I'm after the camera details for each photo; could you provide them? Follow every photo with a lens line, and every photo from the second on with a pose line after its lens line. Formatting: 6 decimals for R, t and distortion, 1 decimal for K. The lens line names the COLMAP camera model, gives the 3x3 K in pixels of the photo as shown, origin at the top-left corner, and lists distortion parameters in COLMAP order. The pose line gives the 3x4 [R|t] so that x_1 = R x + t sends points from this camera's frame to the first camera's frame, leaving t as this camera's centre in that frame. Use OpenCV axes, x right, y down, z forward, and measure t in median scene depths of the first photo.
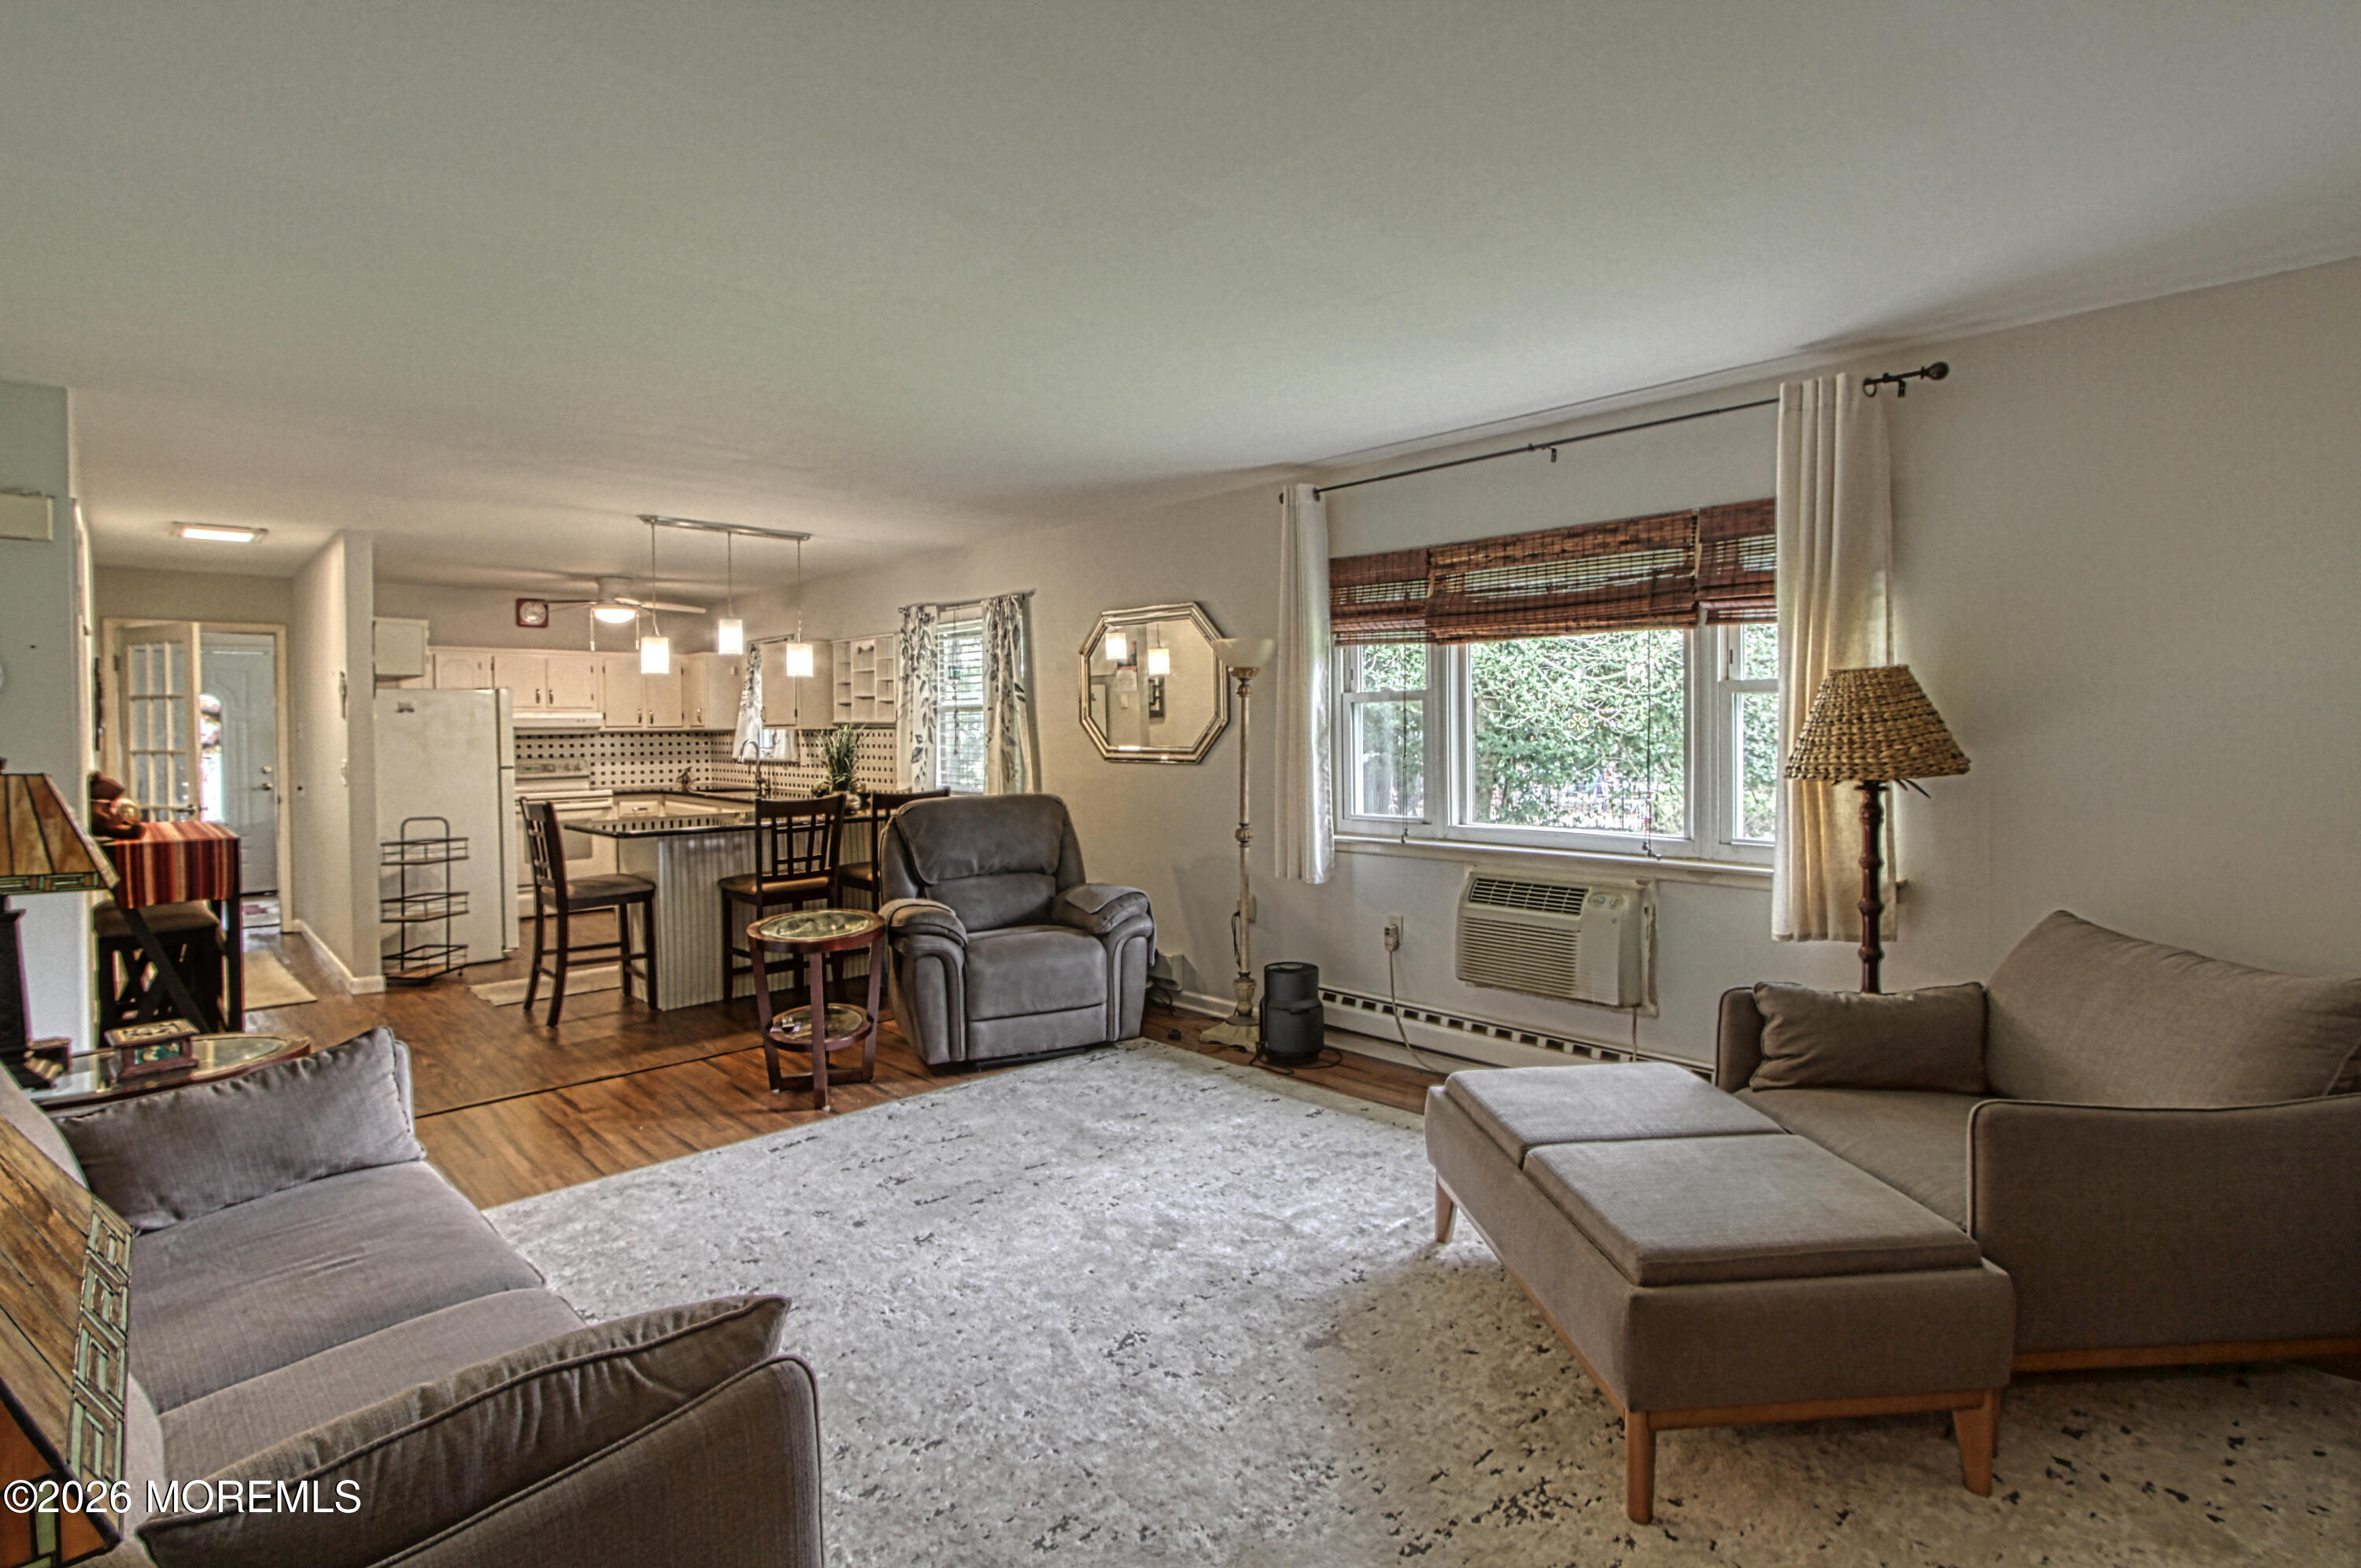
lens RADIAL K [[1098.5, 0, 1143.6], [0, 1098.5, 738.7], [0, 0, 1]] dist [-0.002835, 0.000288]
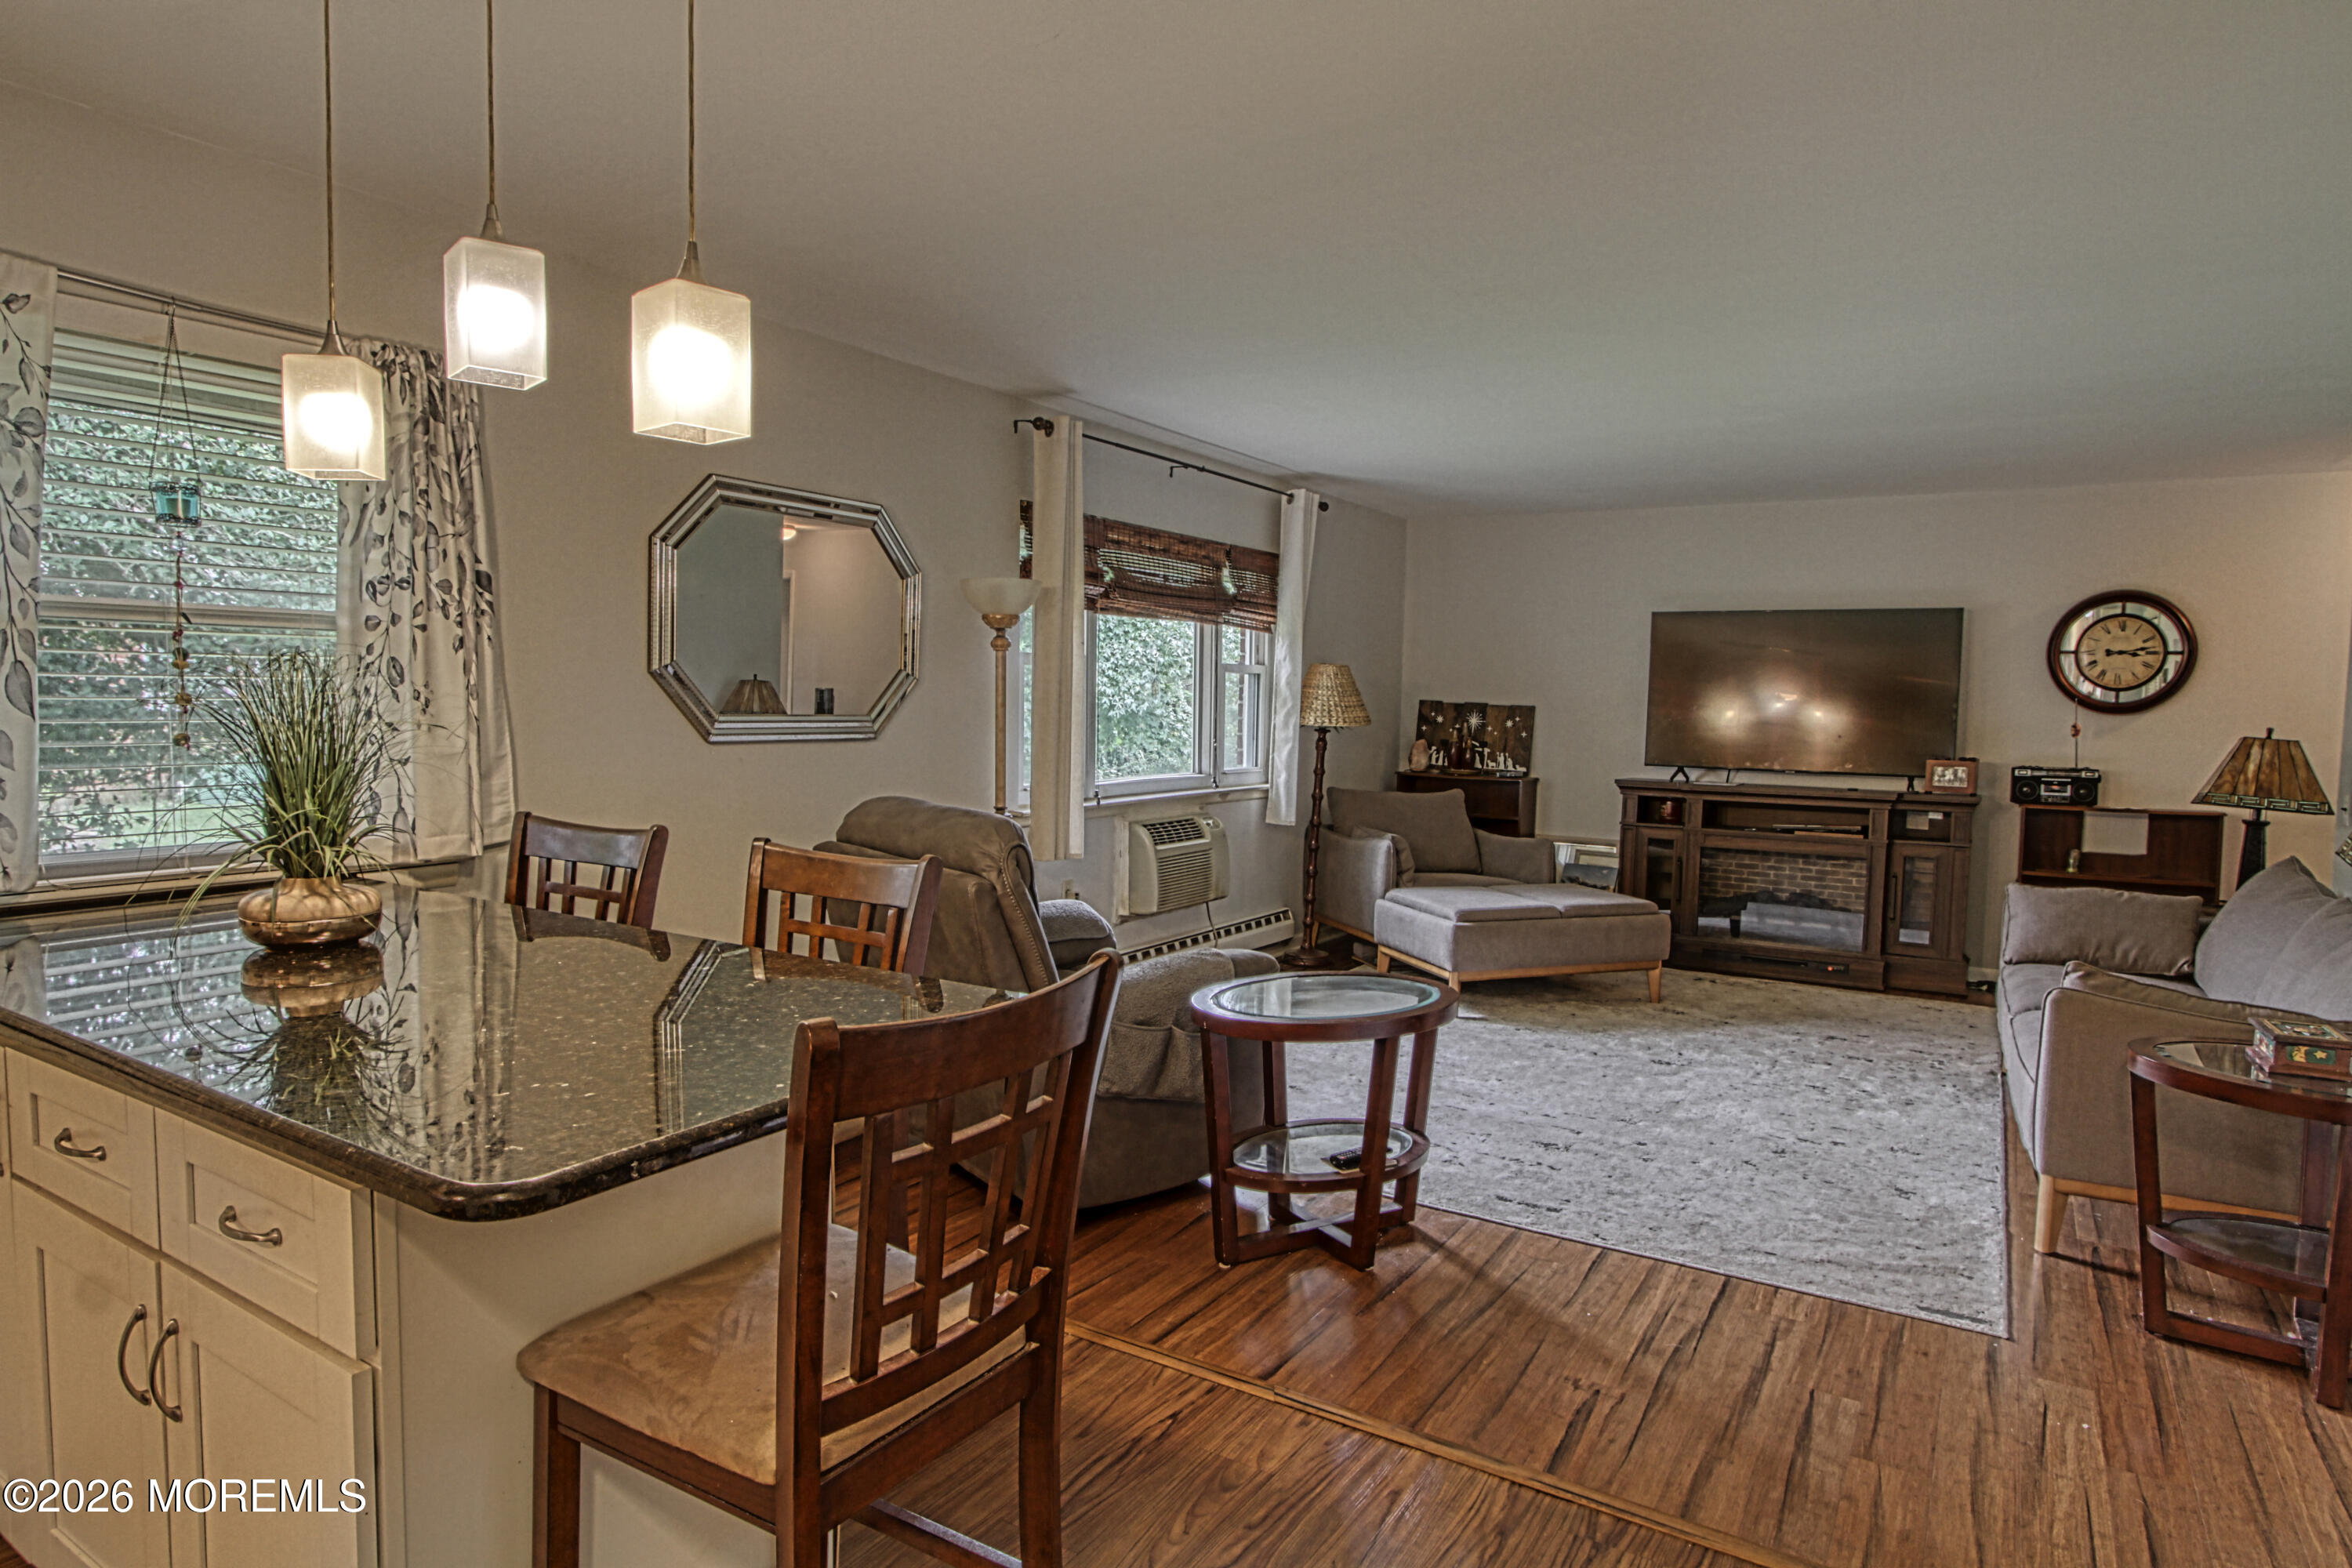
lens RADIAL K [[1334.3, 0, 1163.0], [0, 1334.3, 786.4], [0, 0, 1]] dist [0.003964, 0.000629]
pose [[-0.248753, -0.066479, 0.966283, -0.515227], [-0.005556, 0.997723, 0.067212, -0.003161], [-0.968551, 0.011351, -0.248556, 0.651822]]
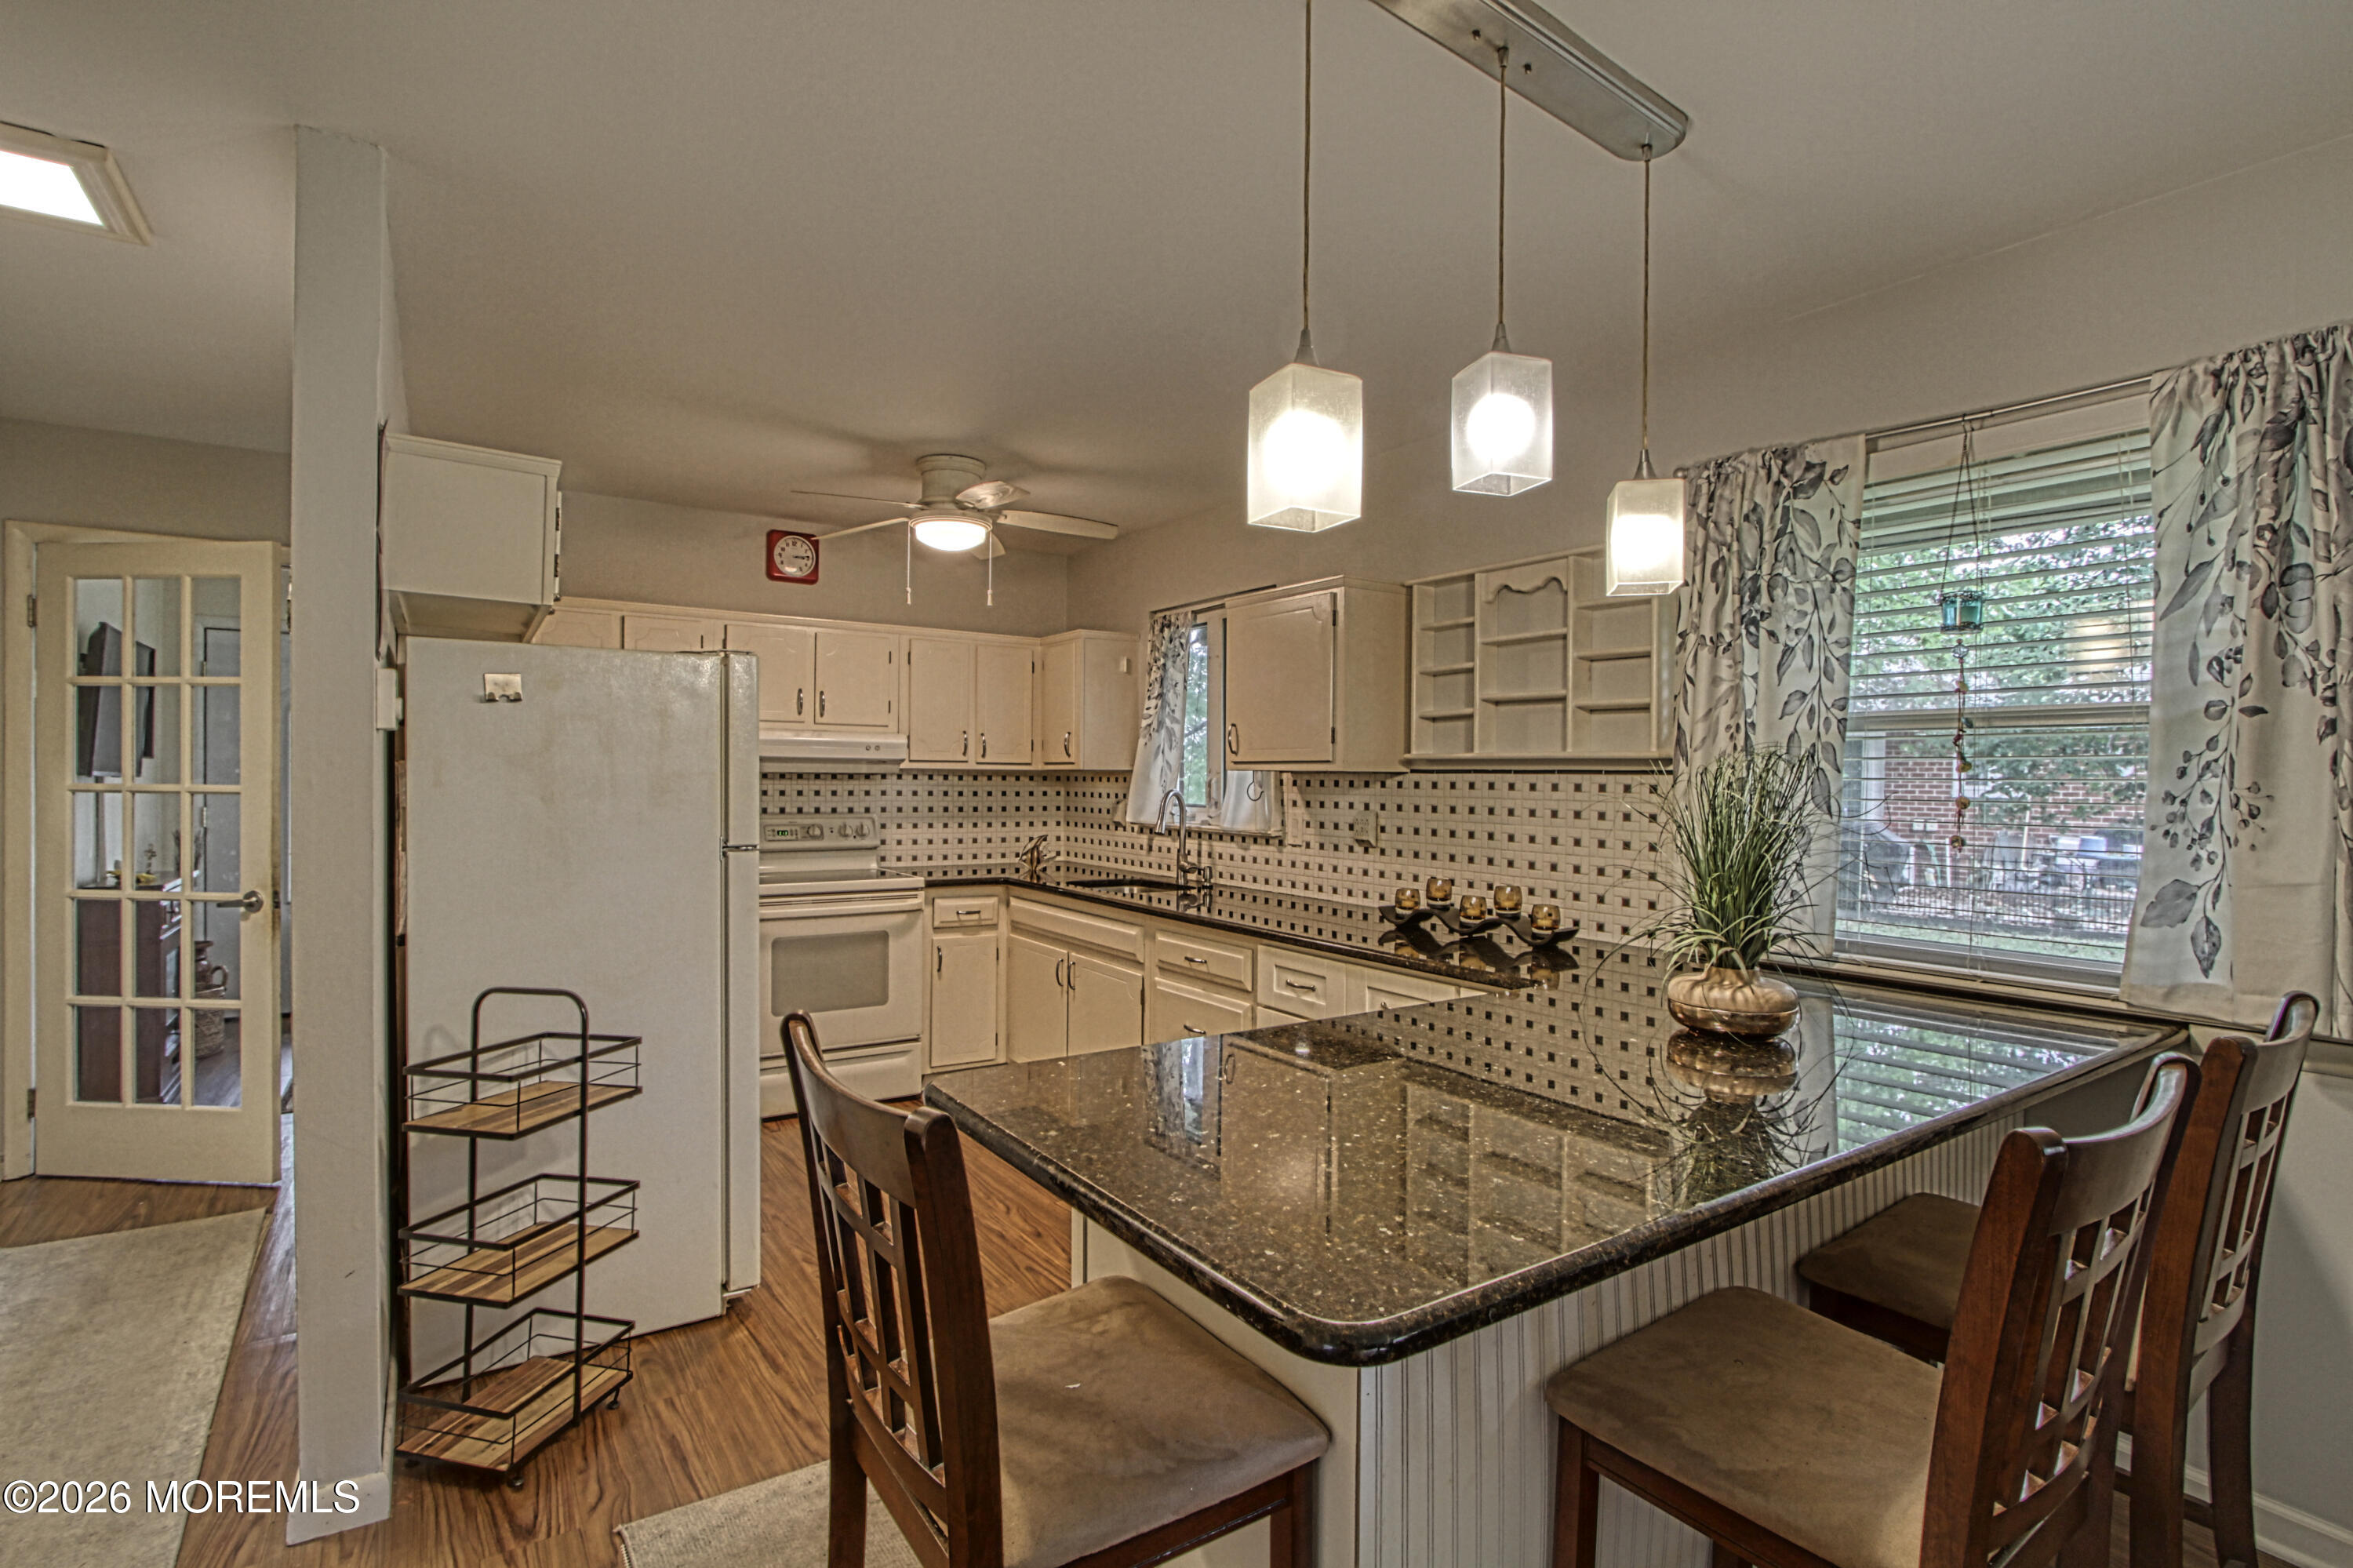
lens RADIAL K [[1095.0, 0, 1171.9], [0, 1095.0, 783.5], [0, 0, 1]] dist [-0.002835, 0.000288]
pose [[0.987780, 0.022701, -0.154192, -0.291874], [-0.023658, 0.999711, -0.004378, 0.000163], [0.154047, 0.007973, 0.988031, 0.504012]]
